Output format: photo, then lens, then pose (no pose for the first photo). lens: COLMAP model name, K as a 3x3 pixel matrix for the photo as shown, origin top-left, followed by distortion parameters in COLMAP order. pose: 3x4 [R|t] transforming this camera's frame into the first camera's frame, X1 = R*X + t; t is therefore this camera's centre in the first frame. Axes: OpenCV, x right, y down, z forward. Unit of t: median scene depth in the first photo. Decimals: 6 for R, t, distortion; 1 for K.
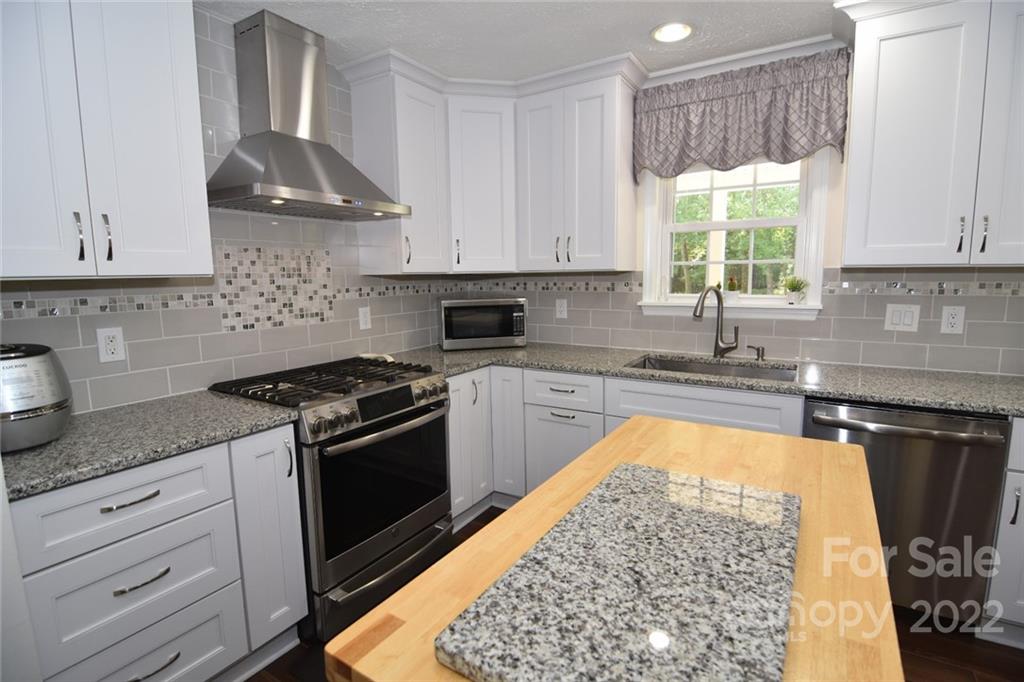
lens RADIAL K [[490.2, 0, 518.0], [0, 490.2, 338.3], [0, 0, 1]] dist [-0.005024, -0.012018]
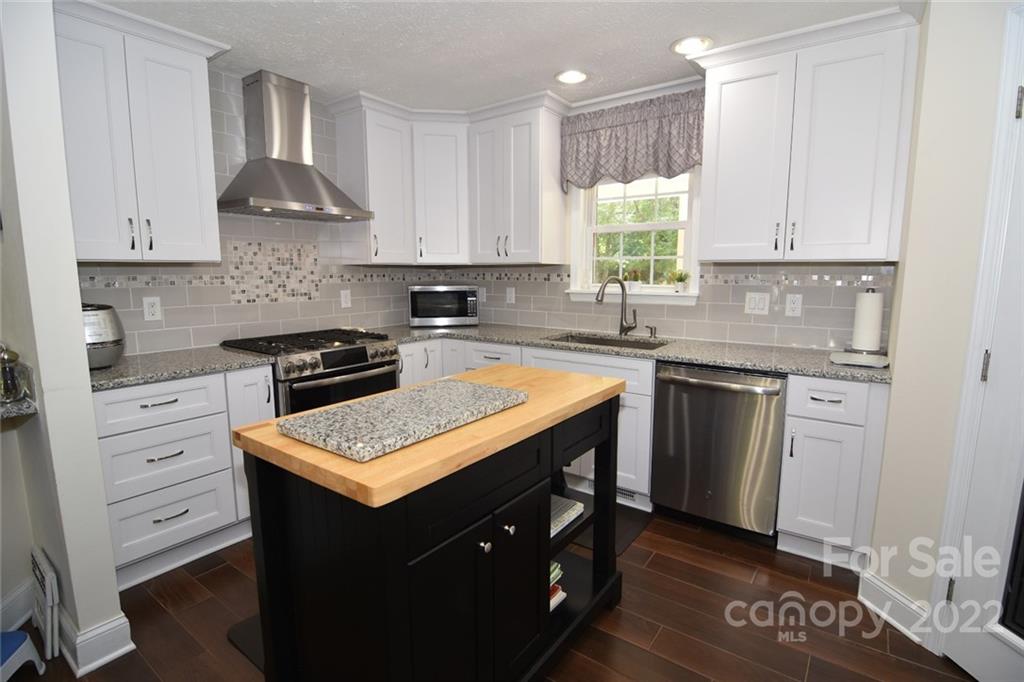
lens RADIAL K [[490.2, 0, 518.0], [0, 490.2, 338.3], [0, 0, 1]] dist [-0.005024, -0.012018]
pose [[0.997375, 0.022825, -0.068719, 0.251235], [-0.022395, 0.999725, 0.007016, 0.047897], [0.068861, -0.005458, 0.997611, -0.266439]]
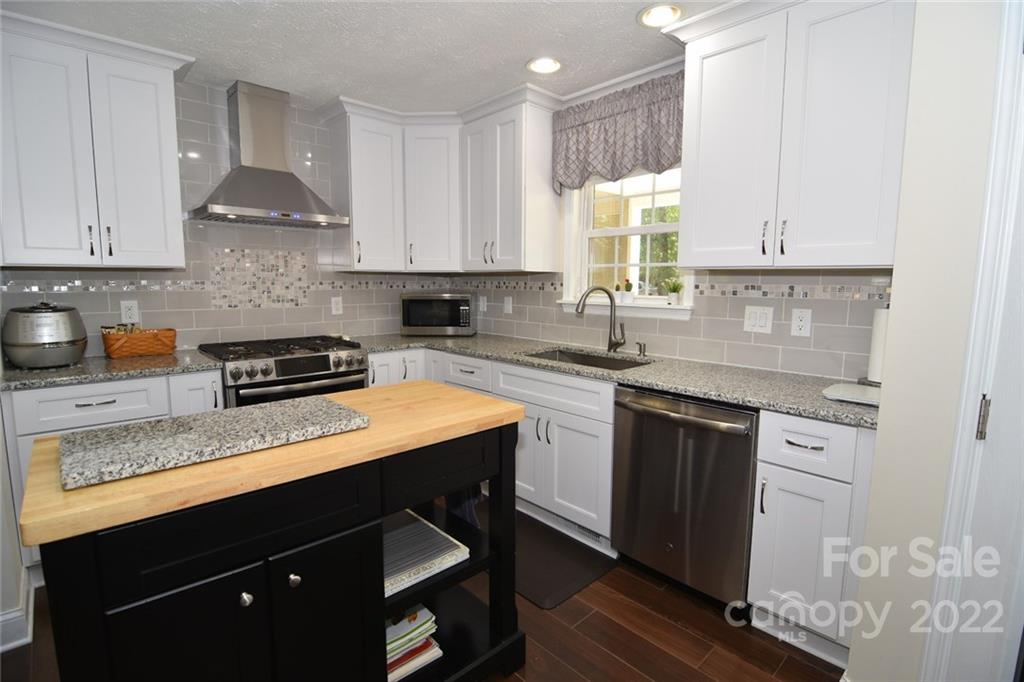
lens RADIAL K [[490.2, 0, 518.0], [0, 490.2, 338.3], [0, 0, 1]] dist [-0.005024, -0.012018]
pose [[0.966589, 0.050237, -0.251361, 0.522332], [-0.053342, 0.998561, -0.005550, 0.028193], [0.250720, 0.018773, 0.967878, -0.118720]]
